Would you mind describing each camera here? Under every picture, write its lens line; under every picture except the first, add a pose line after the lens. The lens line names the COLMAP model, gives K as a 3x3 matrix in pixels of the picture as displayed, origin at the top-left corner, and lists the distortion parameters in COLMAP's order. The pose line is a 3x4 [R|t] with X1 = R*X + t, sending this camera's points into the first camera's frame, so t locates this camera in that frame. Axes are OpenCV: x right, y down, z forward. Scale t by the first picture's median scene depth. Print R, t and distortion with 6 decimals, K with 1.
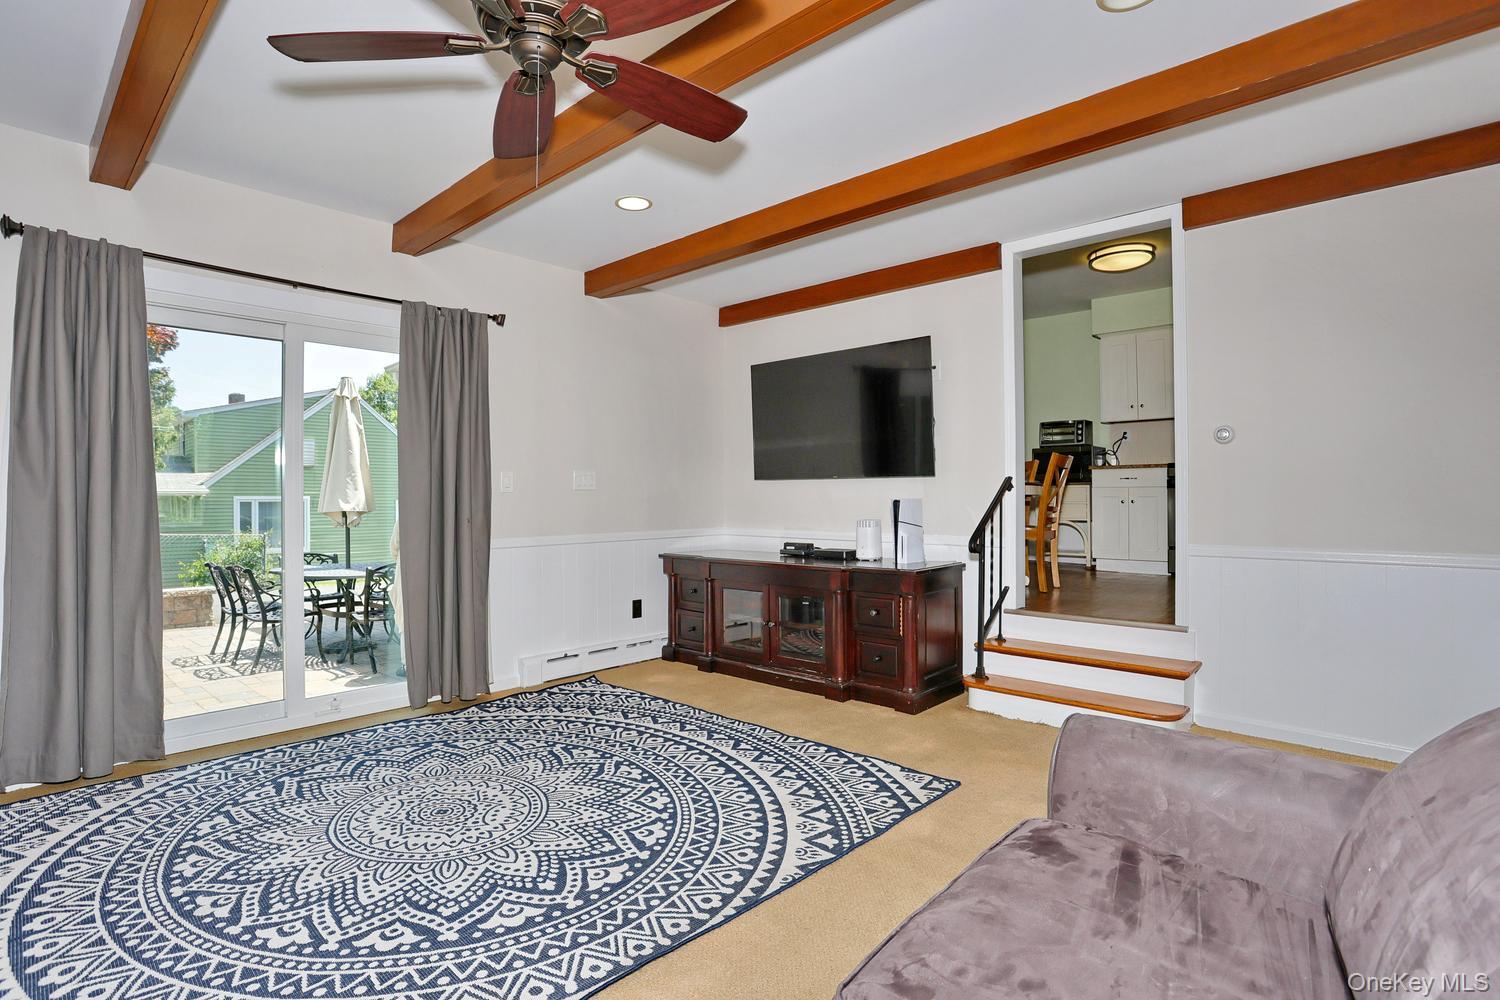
lens RADIAL K [[730.9, 0, 749.5], [0, 730.9, 489.0], [0, 0, 1]] dist [-0.066916, 0.024402]
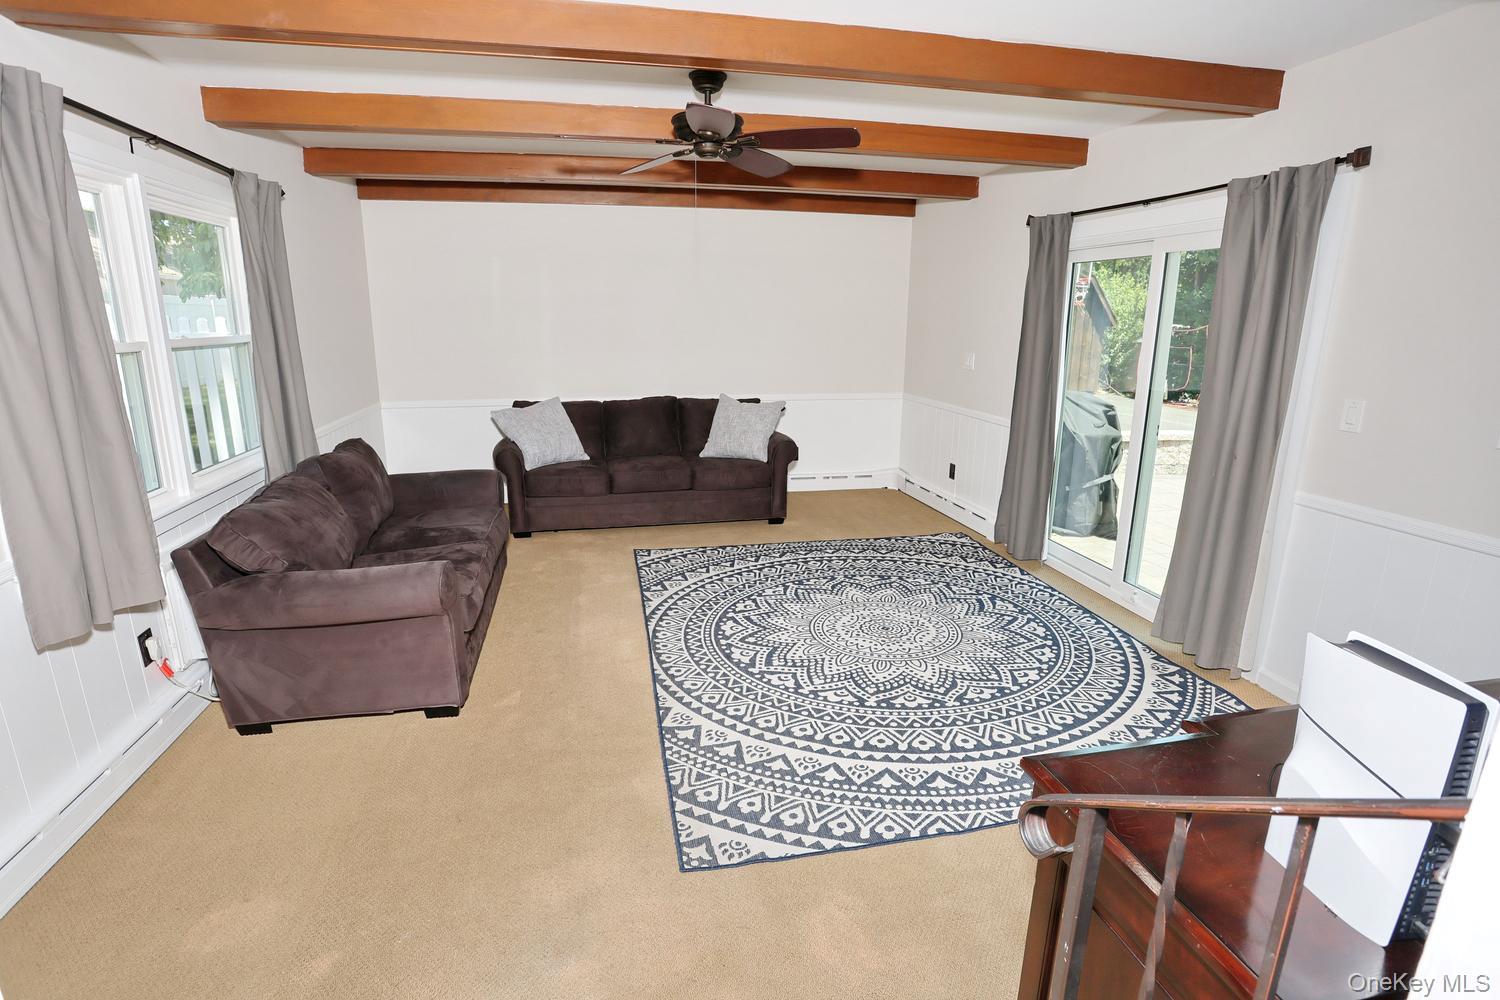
lens RADIAL K [[730.9, 0, 750.6], [0, 730.9, 506.0], [0, 0, 1]] dist [-0.066916, 0.024402]
pose [[-0.576251, 0.207731, -0.790432, 0.728902], [0.003649, 0.967802, 0.251685, -0.137718], [0.817264, 0.142150, -0.558455, 1.360154]]
